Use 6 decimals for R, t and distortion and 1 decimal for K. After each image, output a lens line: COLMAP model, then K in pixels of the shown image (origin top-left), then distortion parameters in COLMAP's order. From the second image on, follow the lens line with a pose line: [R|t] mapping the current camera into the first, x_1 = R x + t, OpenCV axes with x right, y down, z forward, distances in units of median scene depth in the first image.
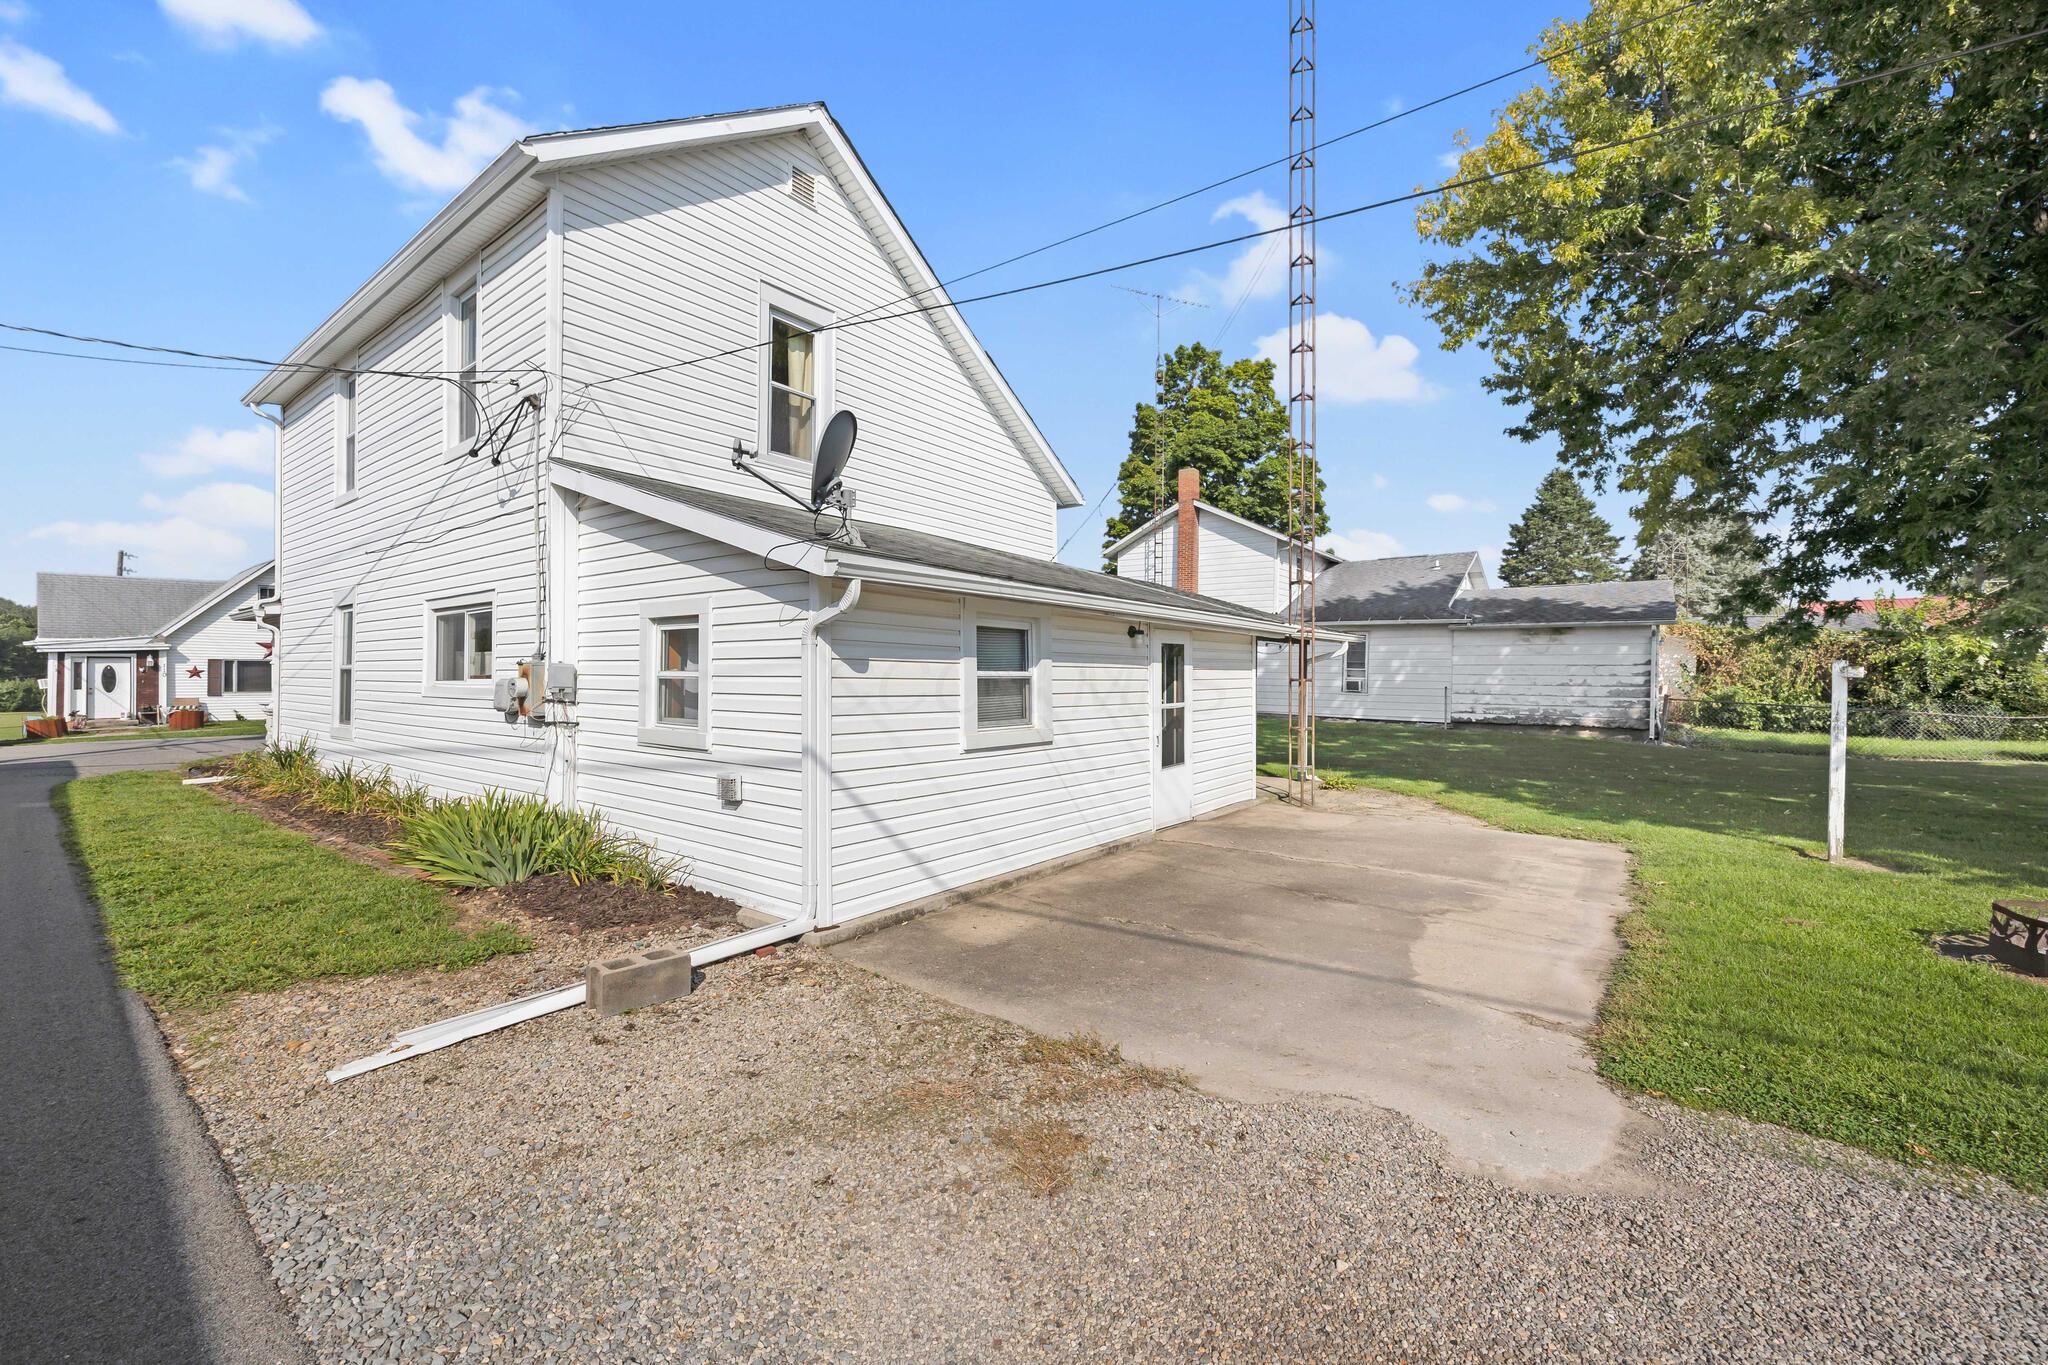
lens RADIAL K [[788.5, 0, 1033.4], [0, 788.5, 674.3], [0, 0, 1]] dist [-0.003745, -0.000071]
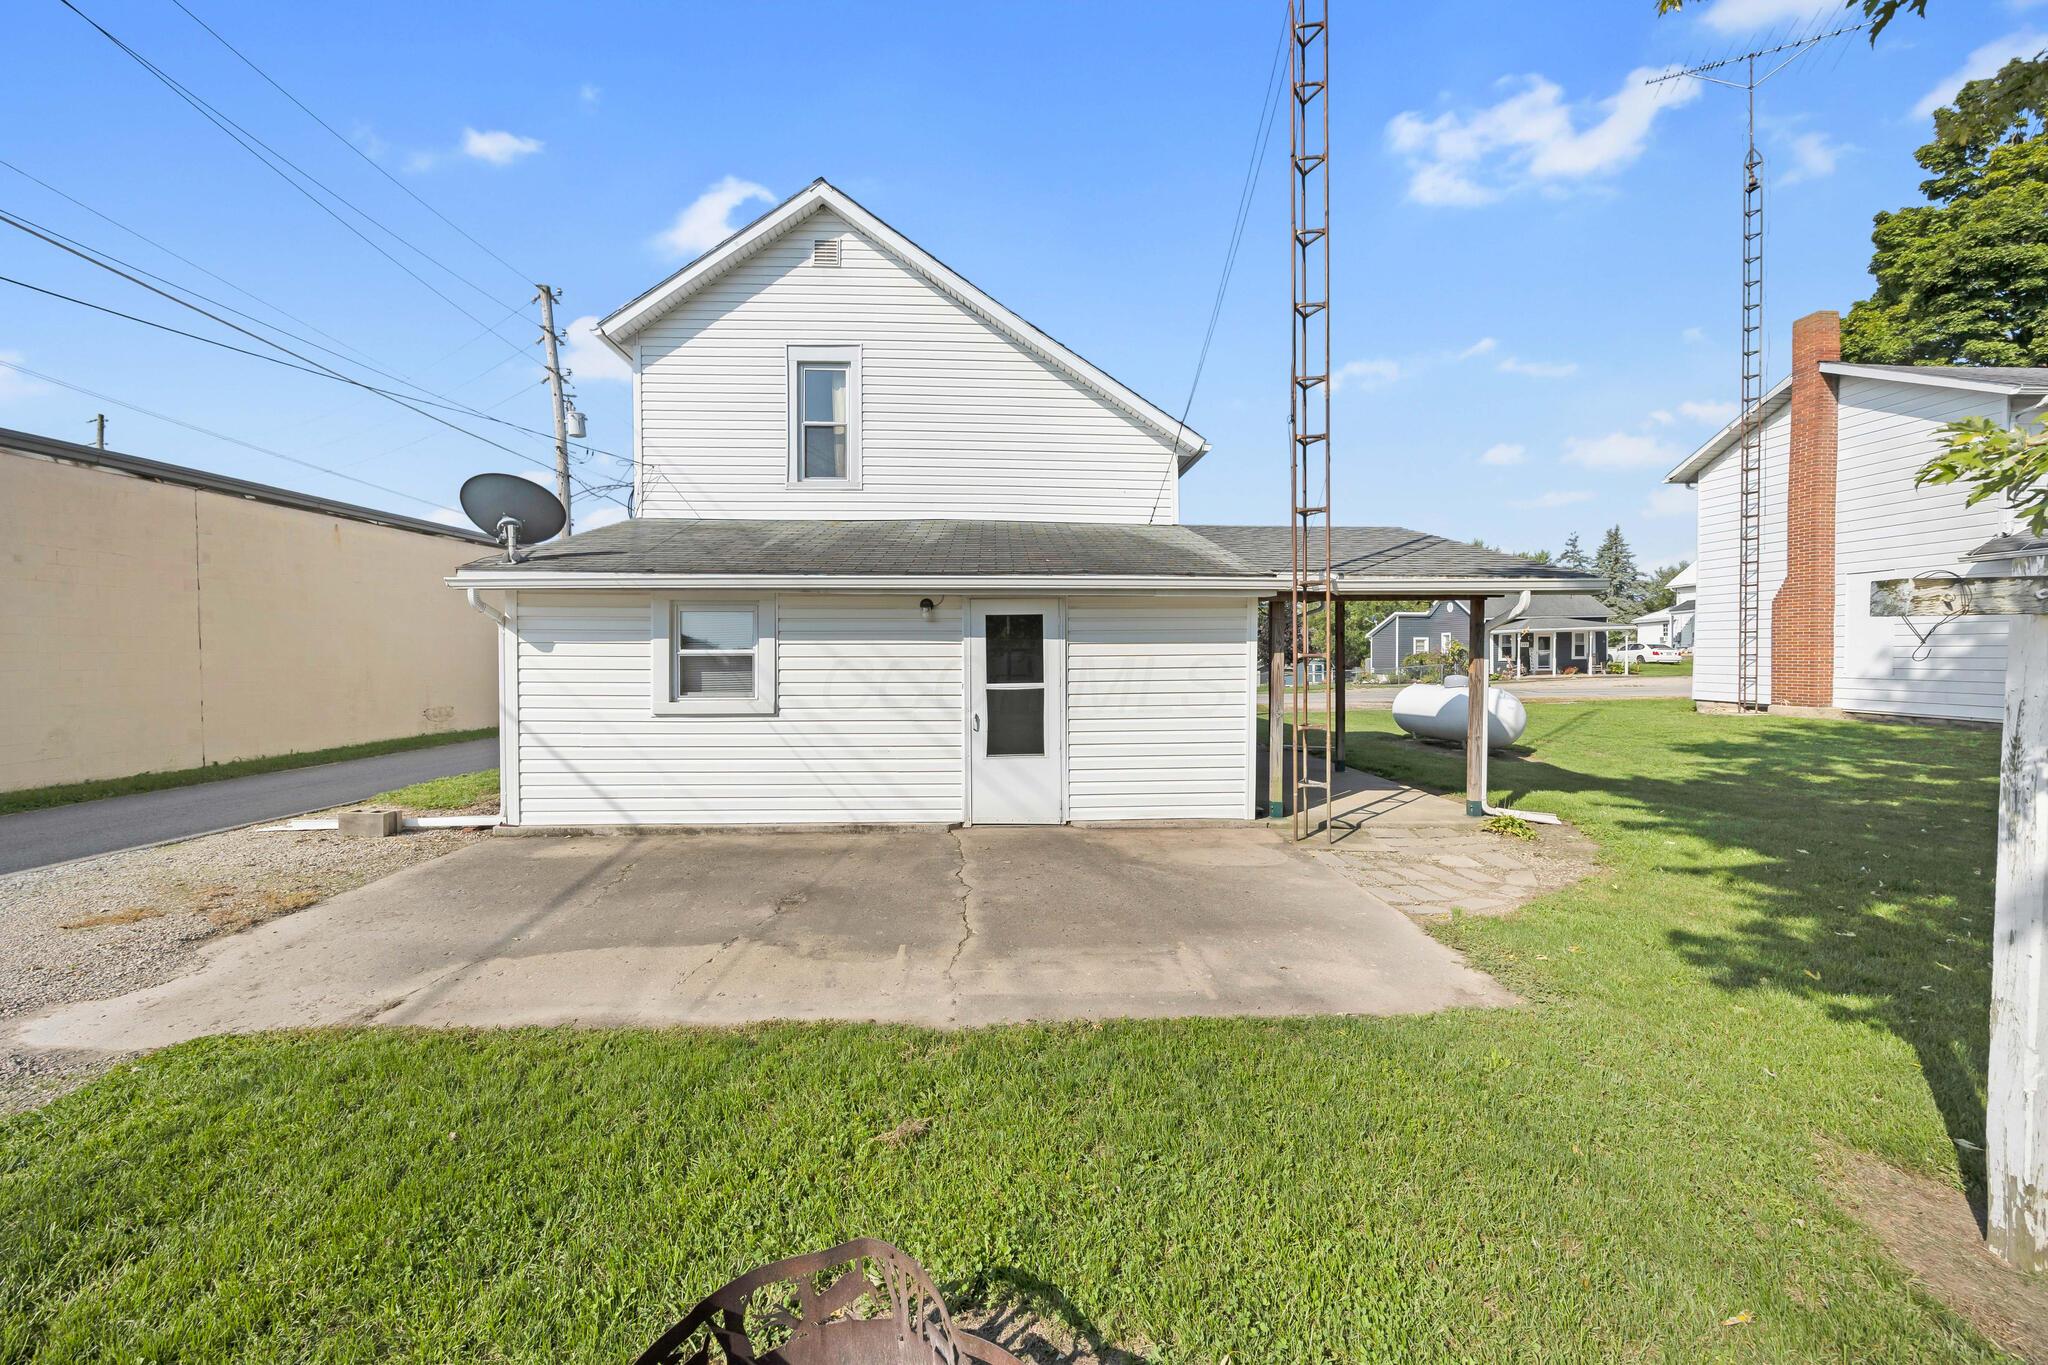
lens RADIAL K [[788.5, 0, 1033.4], [0, 788.5, 674.3], [0, 0, 1]] dist [-0.003745, -0.000071]
pose [[0.647177, 0.005751, -0.762318, 0.816699], [0.007510, 0.999875, 0.013919, 0.014150], [0.762303, -0.014733, 0.647053, 0.436309]]
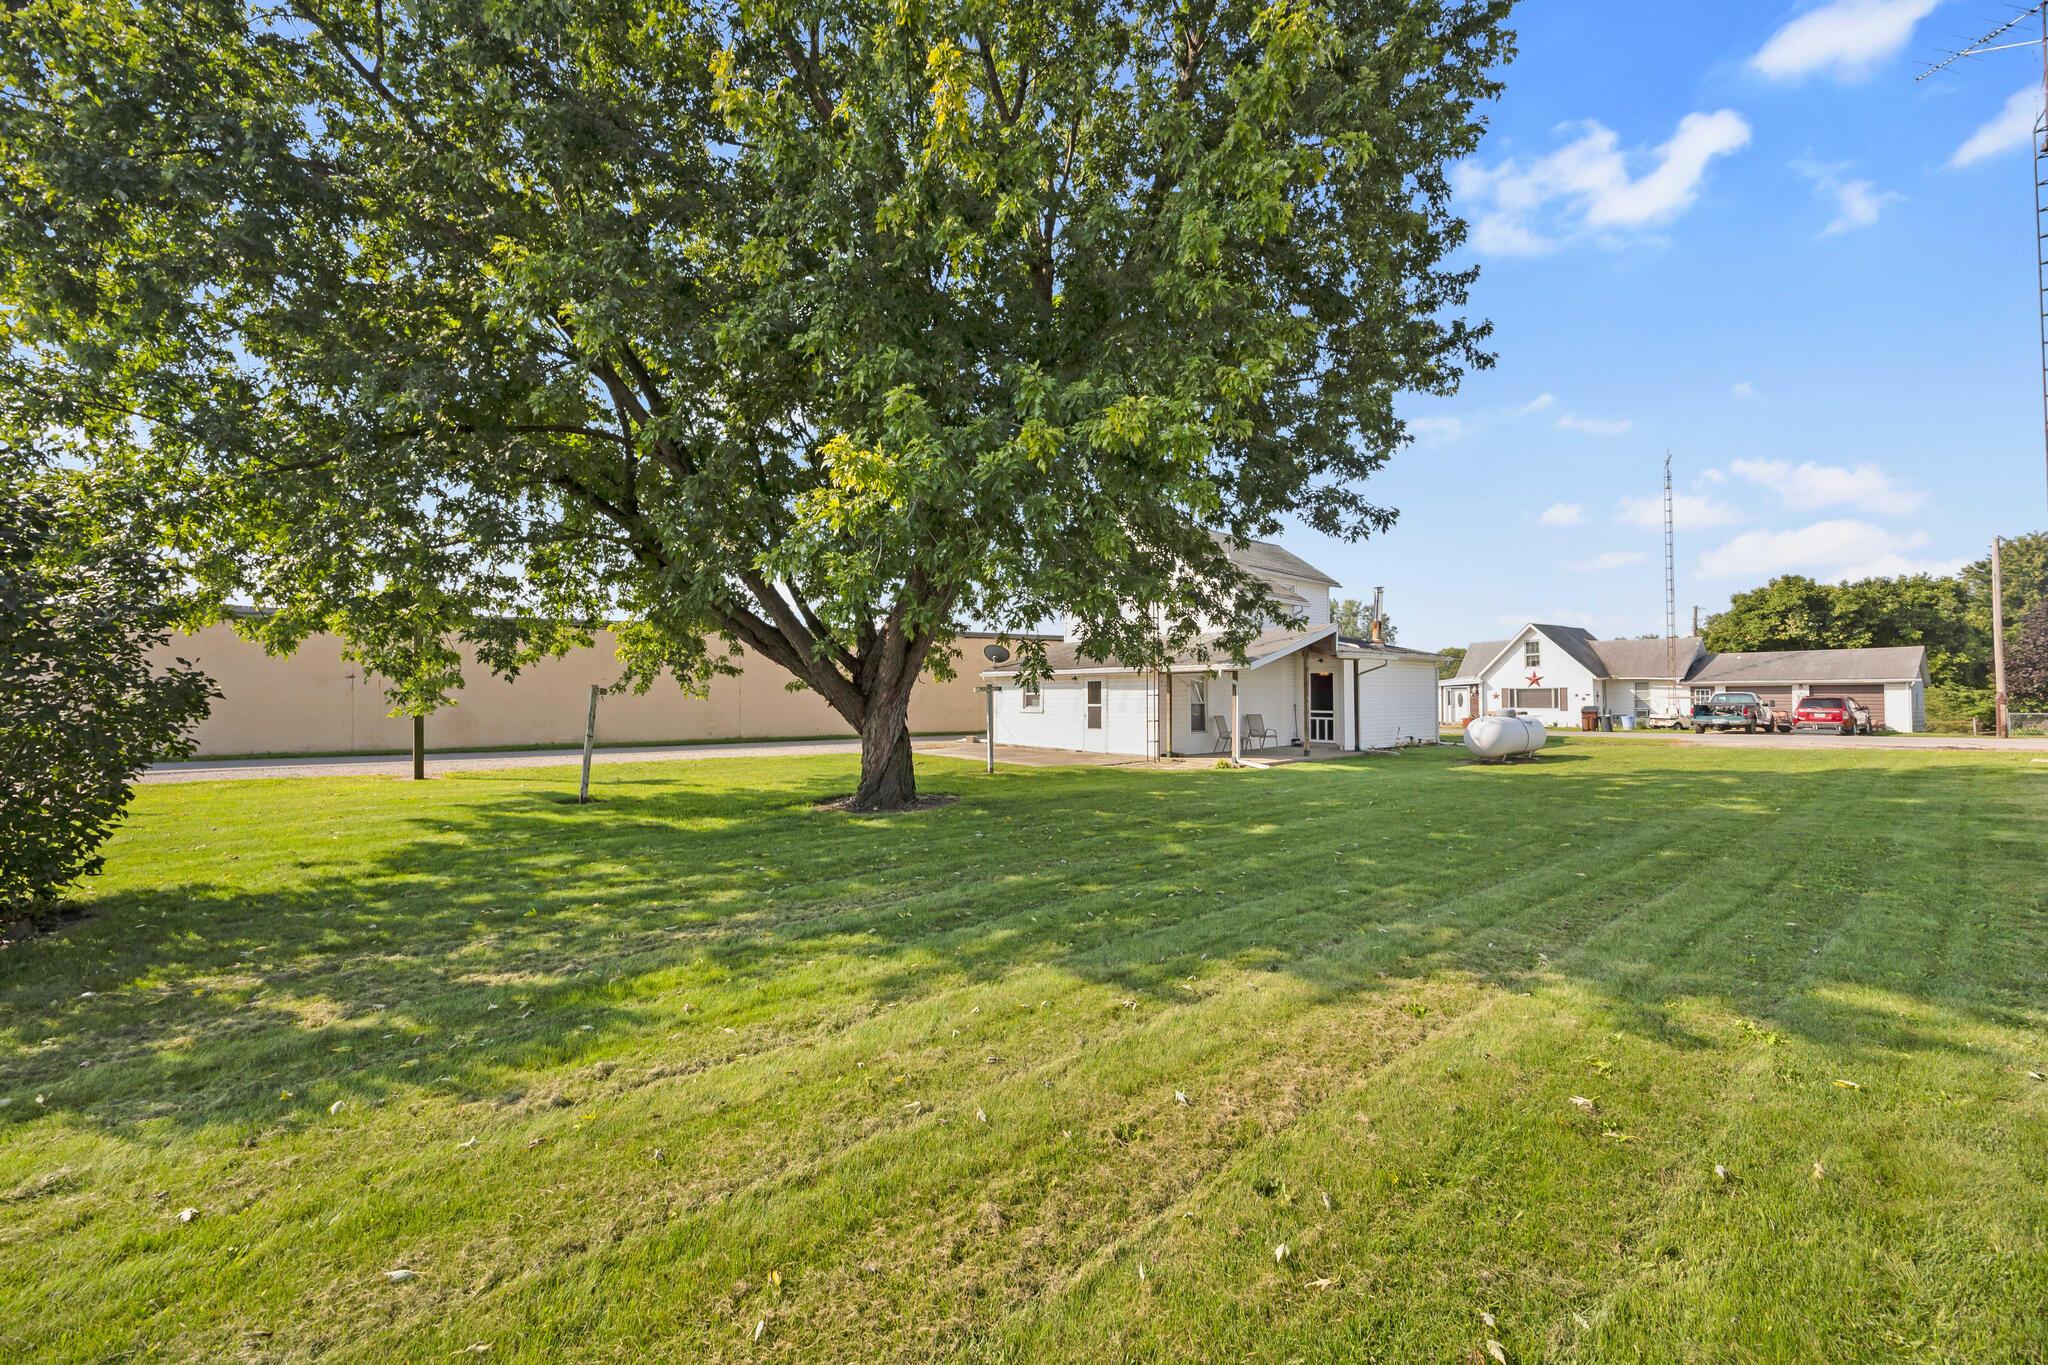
lens RADIAL K [[788.5, 0, 1033.4], [0, 788.5, 674.3], [0, 0, 1]] dist [-0.003745, -0.000071]
pose [[-0.229516, -0.037310, -0.972590, 2.599963], [-0.008014, 0.999304, -0.036444, 0.033255], [0.973272, -0.000570, -0.229655, 1.338490]]
